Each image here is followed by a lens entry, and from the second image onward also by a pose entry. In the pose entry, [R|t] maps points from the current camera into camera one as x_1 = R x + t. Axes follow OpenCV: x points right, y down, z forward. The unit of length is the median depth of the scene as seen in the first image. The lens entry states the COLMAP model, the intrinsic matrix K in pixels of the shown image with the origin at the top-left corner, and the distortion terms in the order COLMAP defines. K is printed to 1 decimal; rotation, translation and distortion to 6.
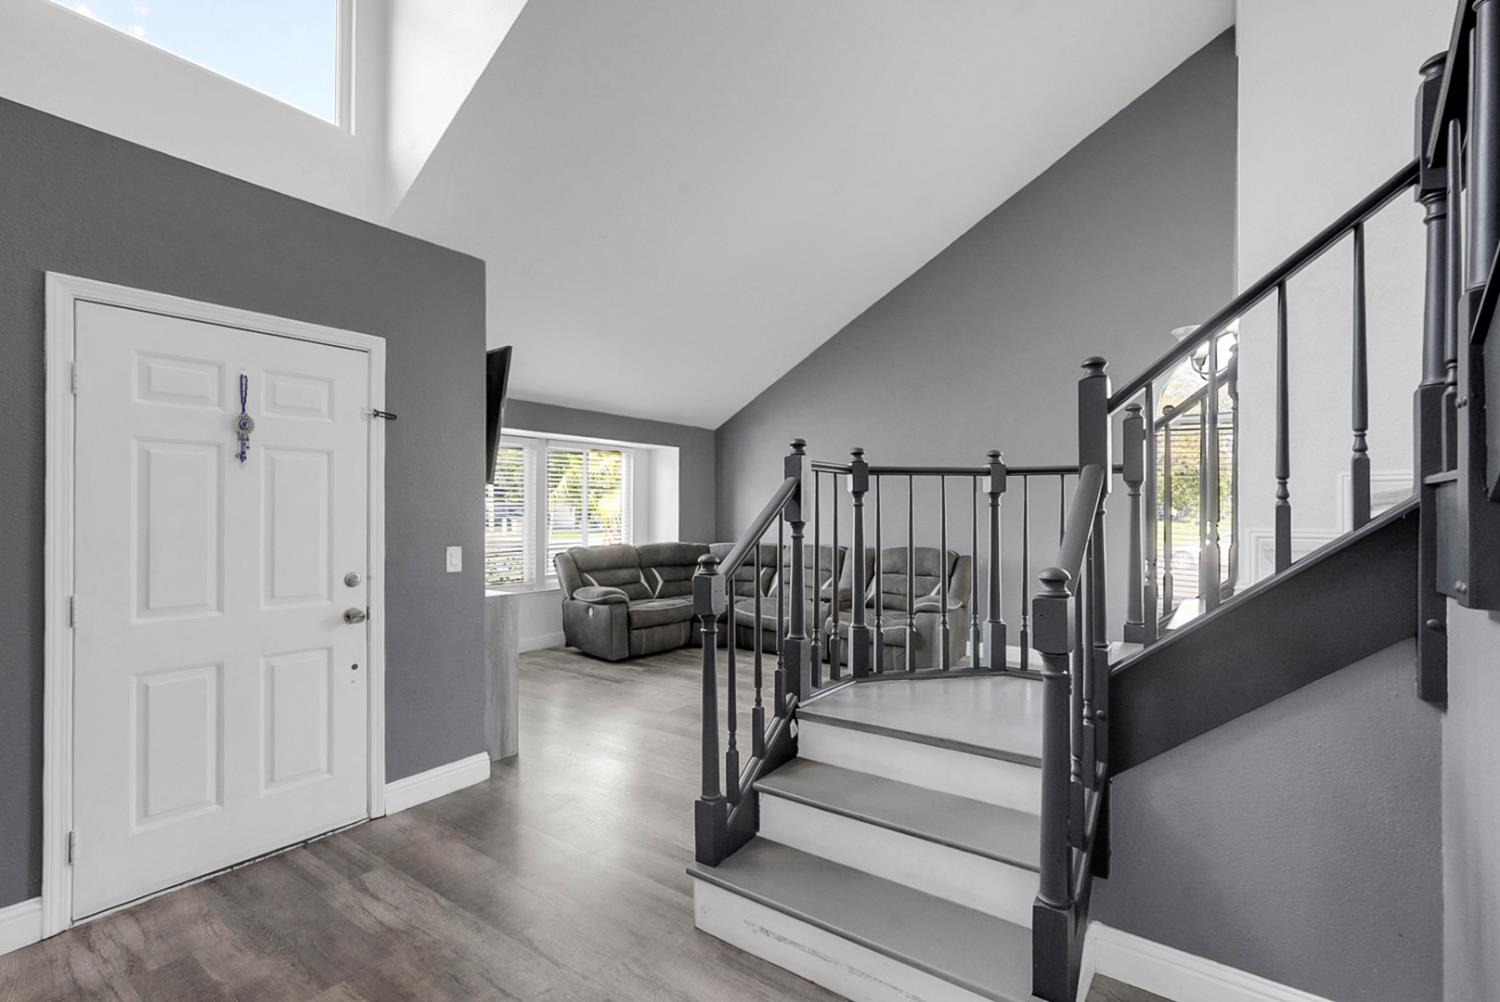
lens RADIAL K [[677.0, 0, 750.5], [0, 677.0, 506.6], [0, 0, 1]] dist [-0.008233, 0.005041]
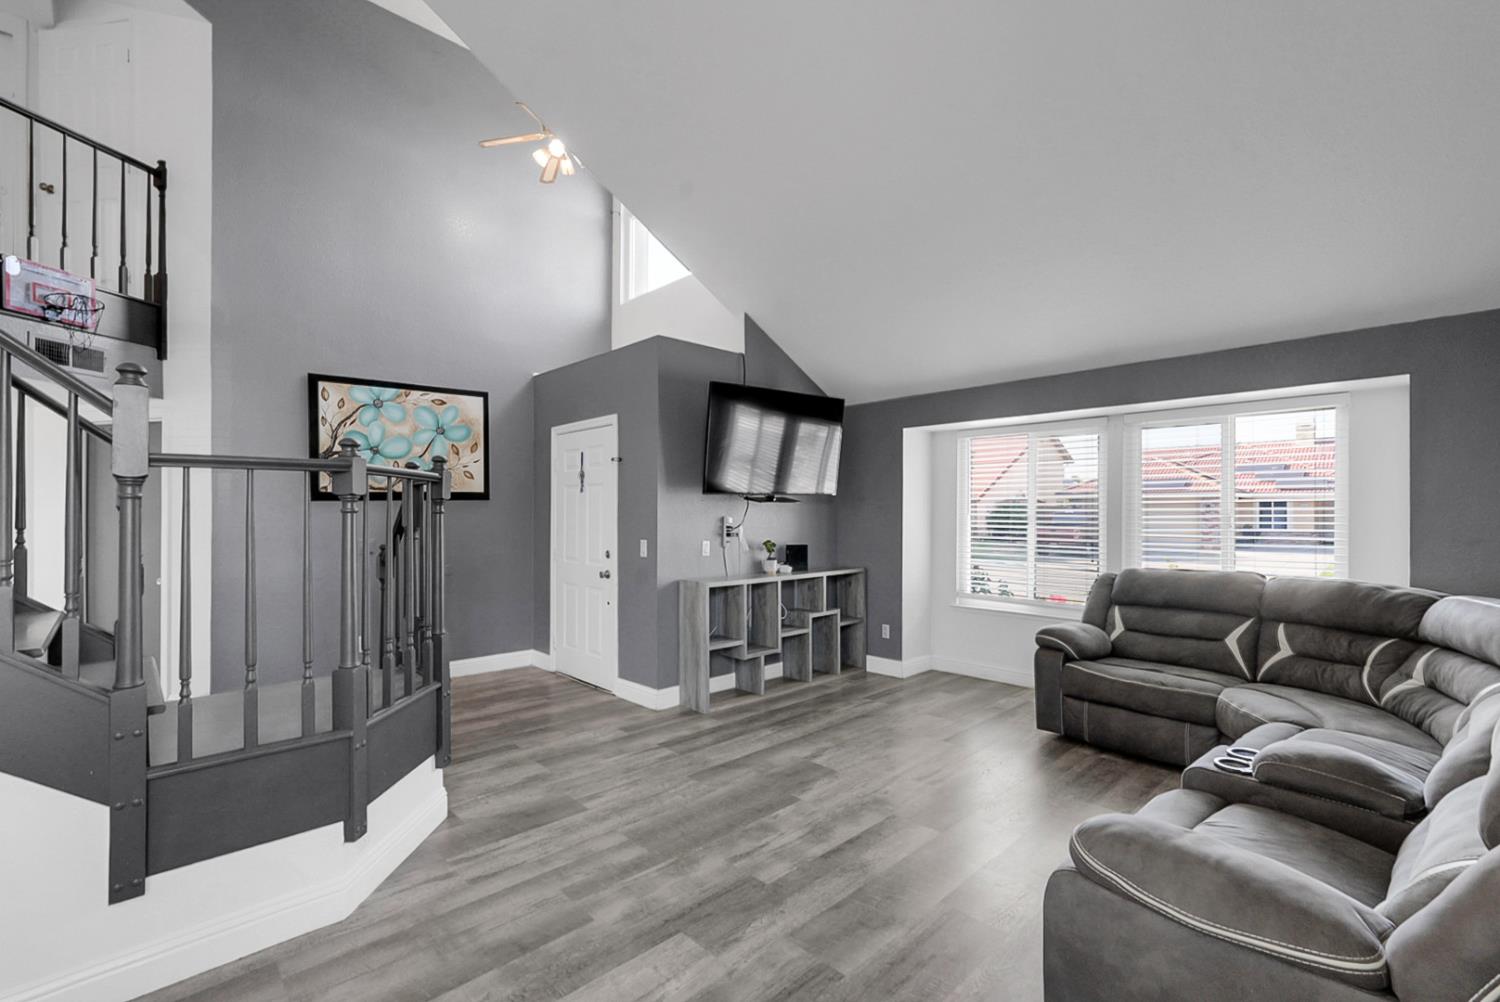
lens RADIAL K [[677.0, 0, 758.3], [0, 677.0, 510.5], [0, 0, 1]] dist [-0.008233, 0.005041]
pose [[-0.186439, -0.007953, -0.982434, 1.039771], [0.007667, 0.999925, -0.009550, 0.011678], [0.982437, -0.009313, -0.186364, 1.635599]]
